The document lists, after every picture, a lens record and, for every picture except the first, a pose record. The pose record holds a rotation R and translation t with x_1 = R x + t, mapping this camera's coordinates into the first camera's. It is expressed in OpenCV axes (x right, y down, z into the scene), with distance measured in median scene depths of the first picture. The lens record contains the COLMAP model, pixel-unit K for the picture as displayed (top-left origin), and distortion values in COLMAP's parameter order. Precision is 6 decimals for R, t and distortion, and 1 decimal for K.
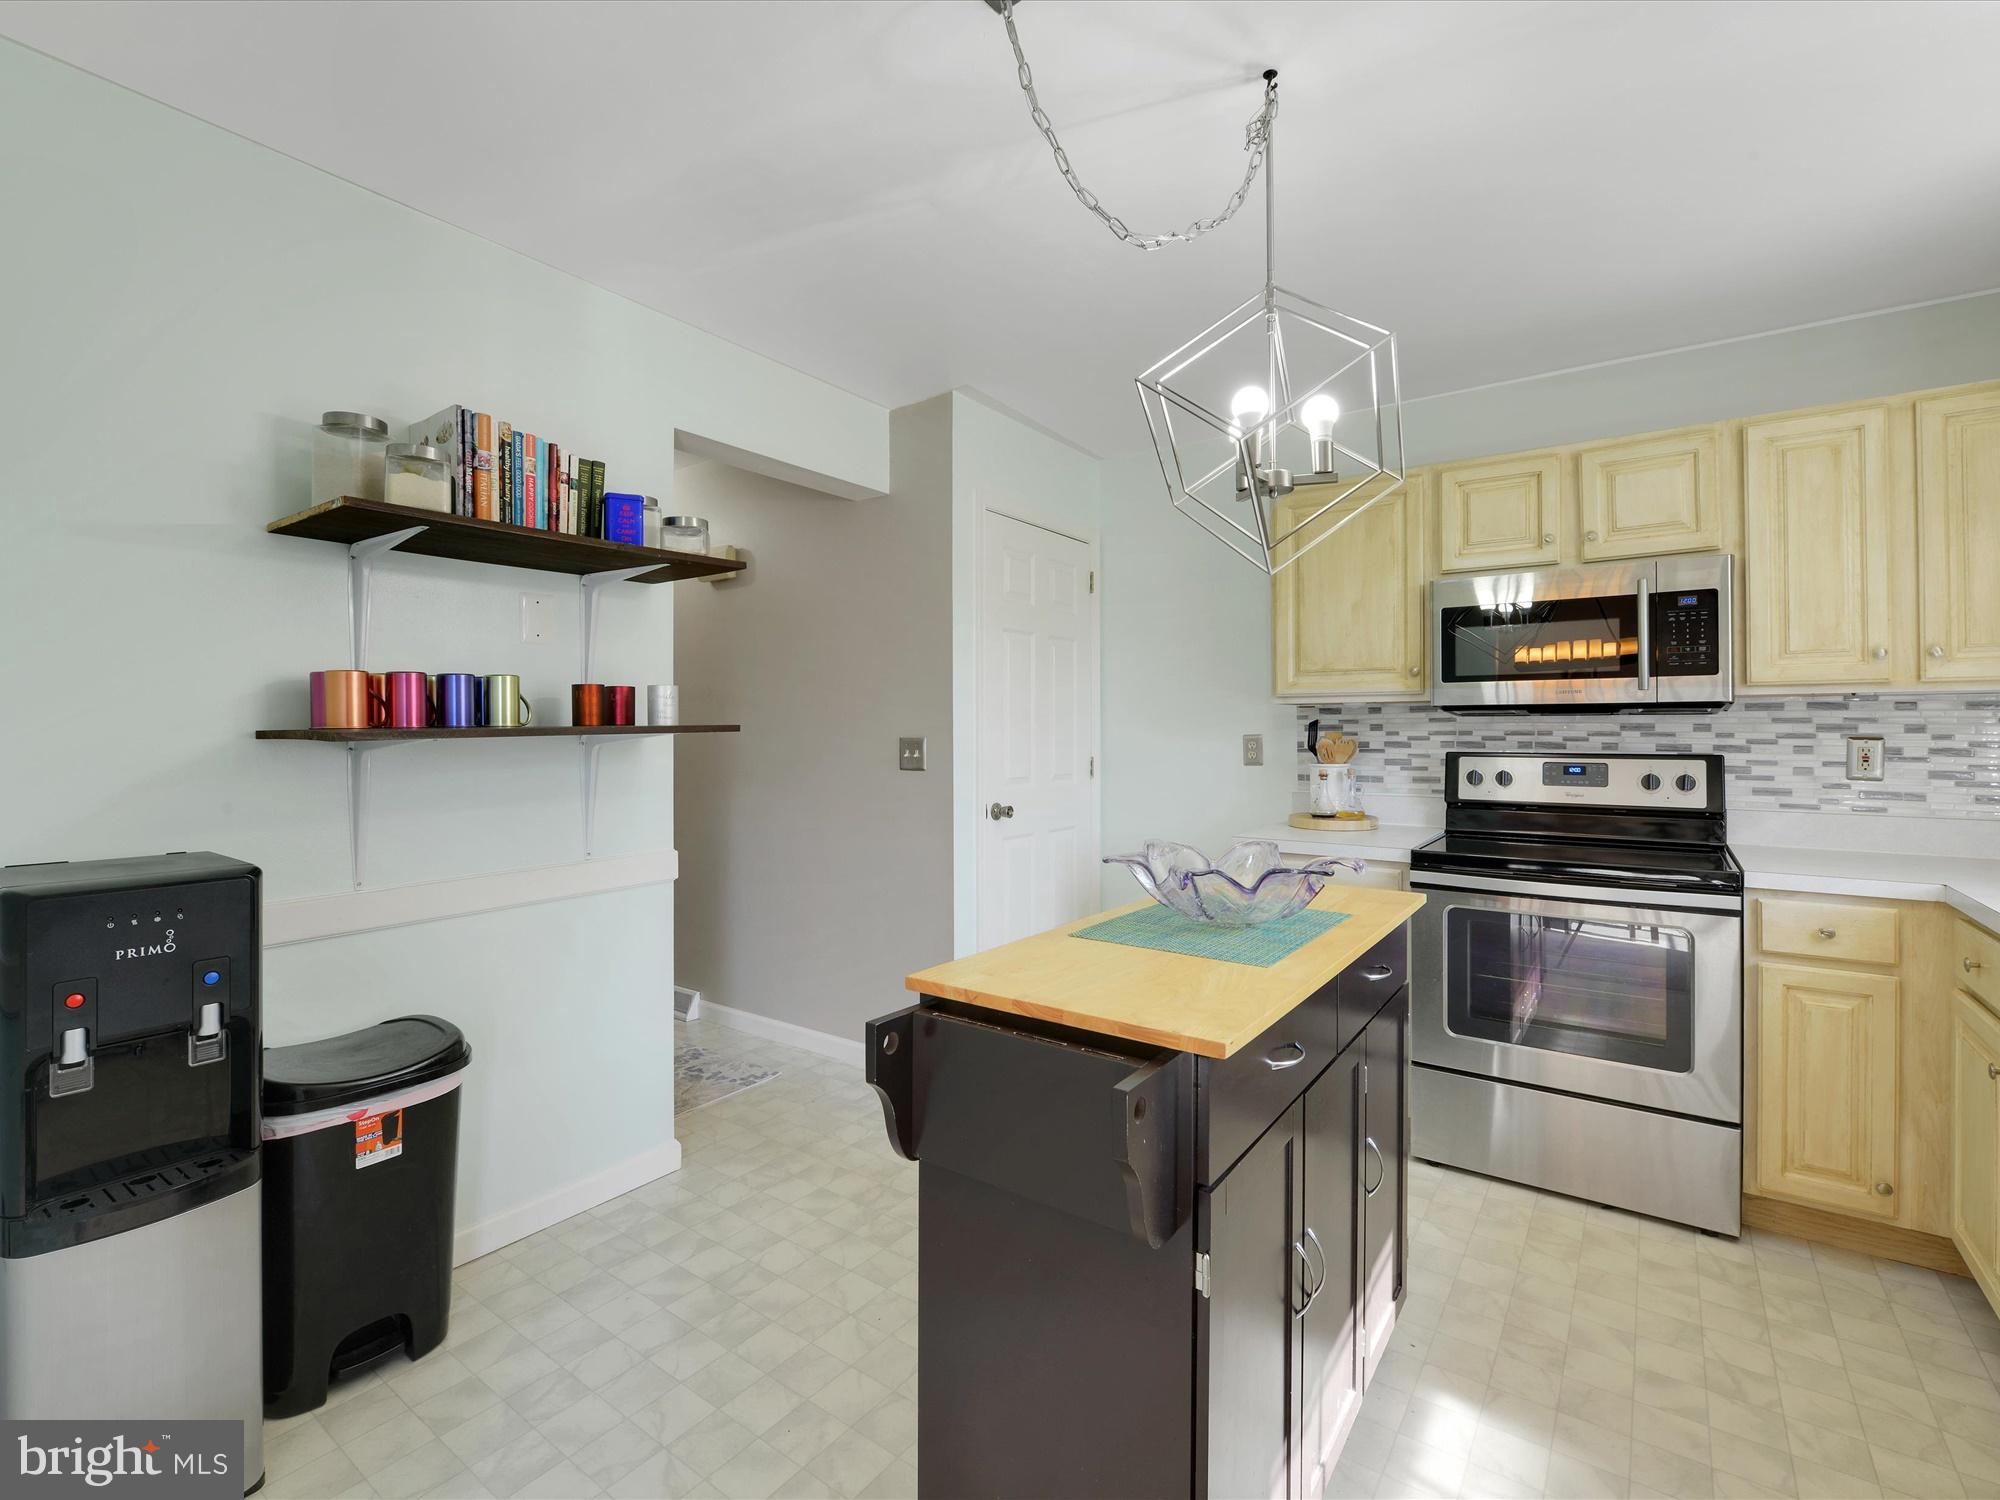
lens RADIAL K [[910.9, 0, 987.3], [0, 910.9, 720.6], [0, 0, 1]] dist [-0.010465, -0.001246]
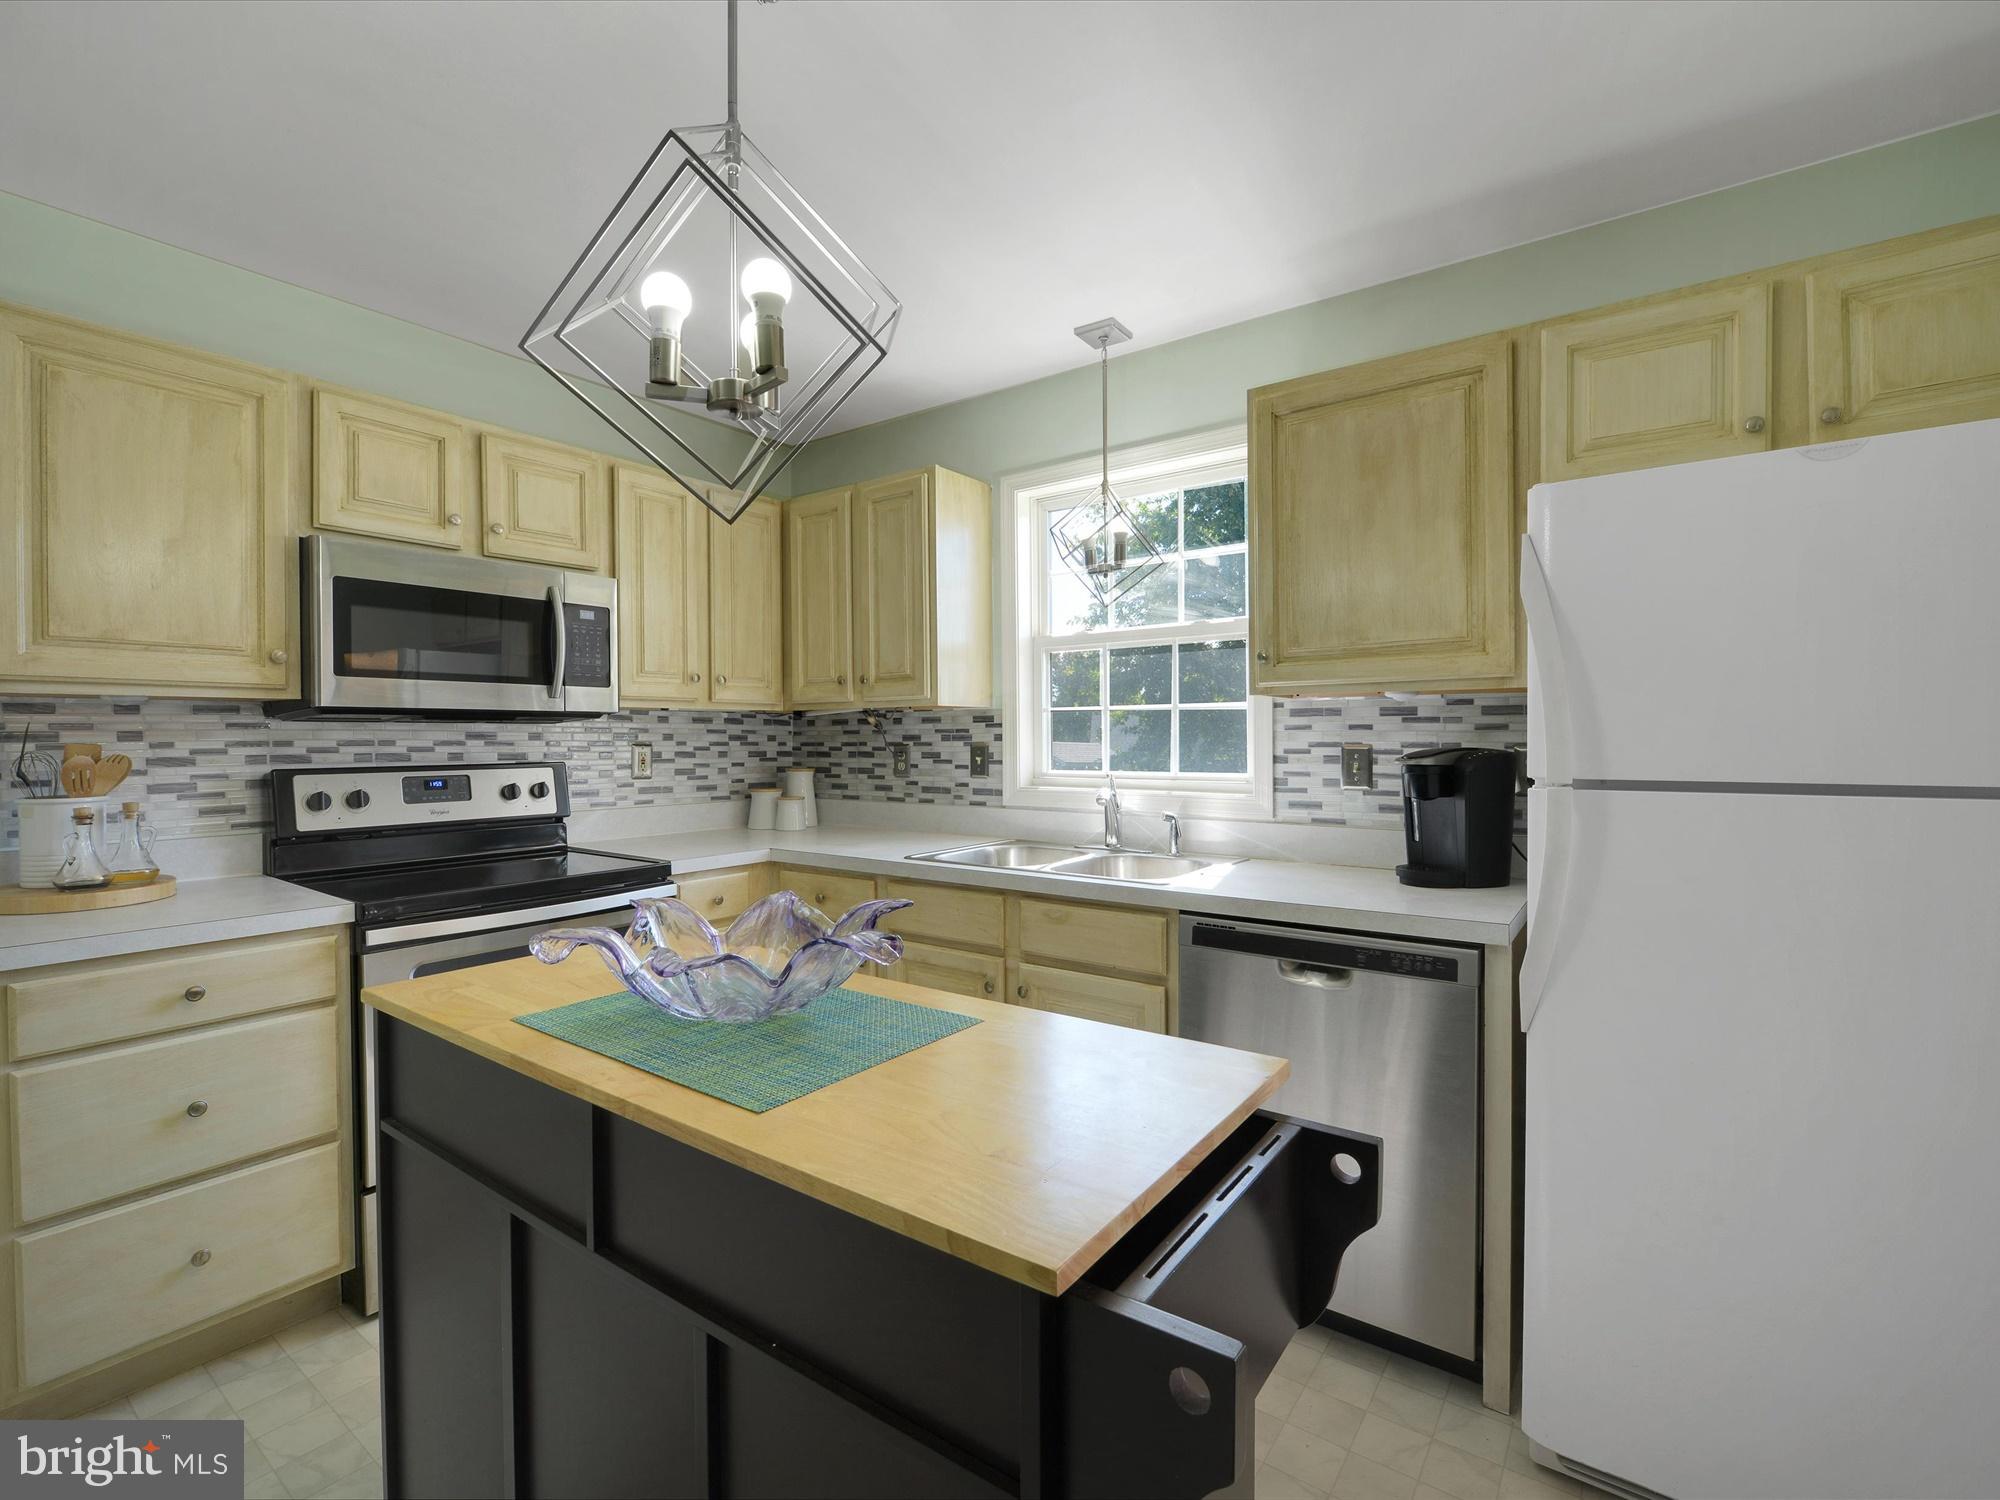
lens RADIAL K [[910.9, 0, 992.1], [0, 910.9, 747.9], [0, 0, 1]] dist [-0.010465, -0.001246]
pose [[-0.004629, -0.012498, 0.999911, -0.278992], [-0.007227, 0.999896, 0.012464, 0.004702], [-0.999963, -0.007168, -0.004719, 0.525149]]
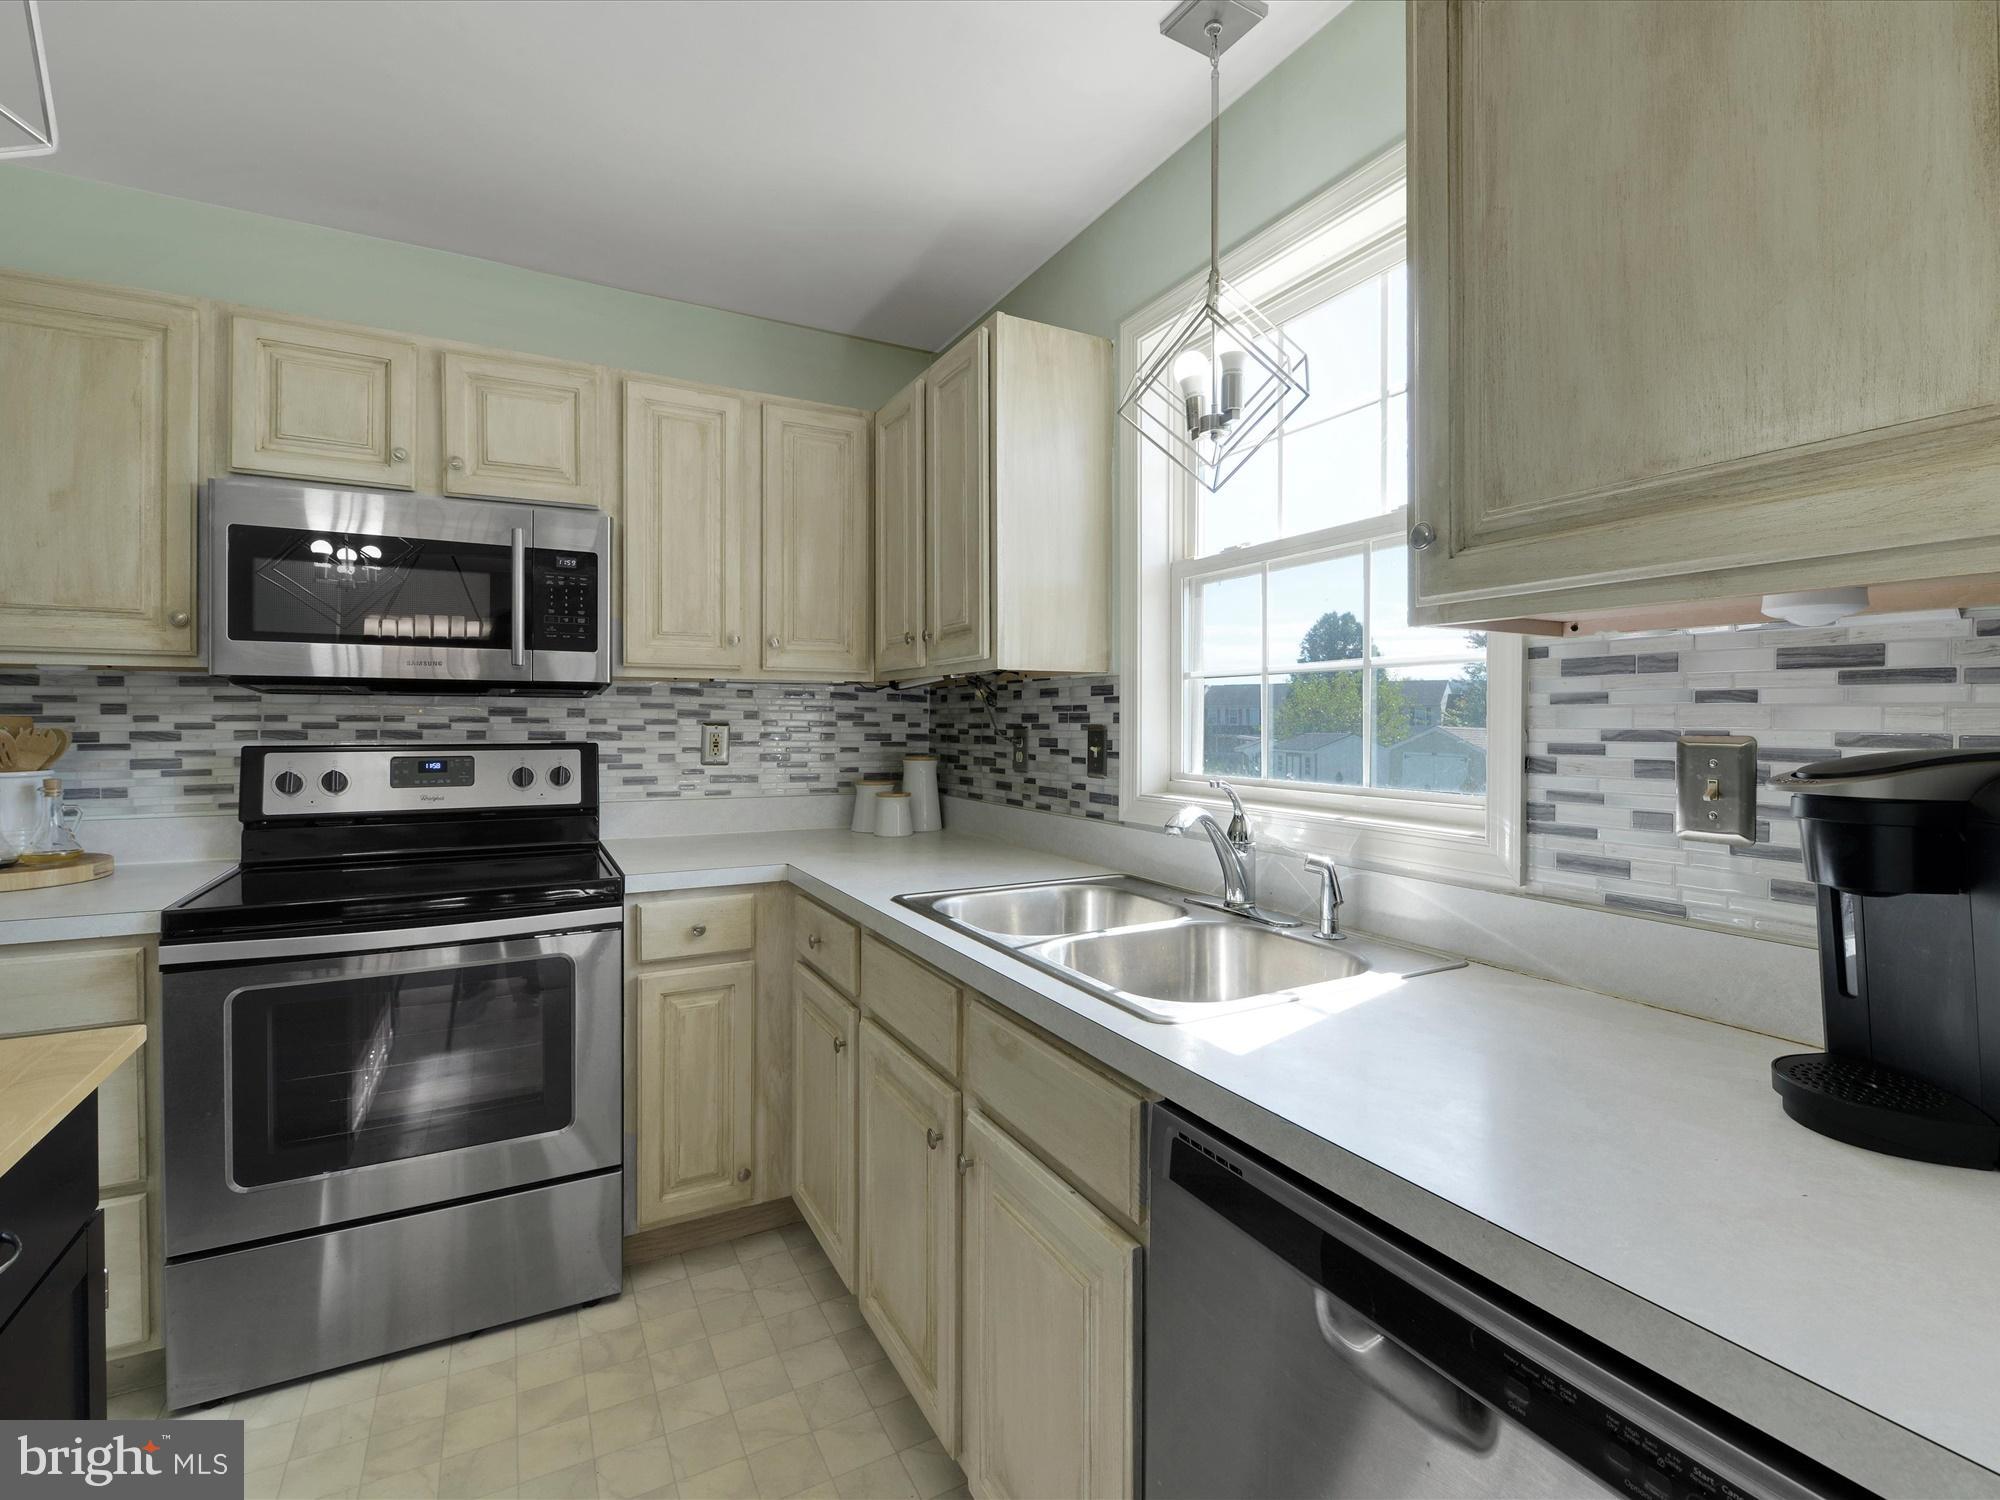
lens RADIAL K [[910.9, 0, 1015.2], [0, 910.9, 728.2], [0, 0, 1]] dist [-0.010465, -0.001246]
pose [[0.415975, -0.006695, 0.909351, 0.169549], [-0.013794, 0.999811, 0.013670, 0.005241], [-0.909271, -0.018230, 0.415804, 0.254440]]
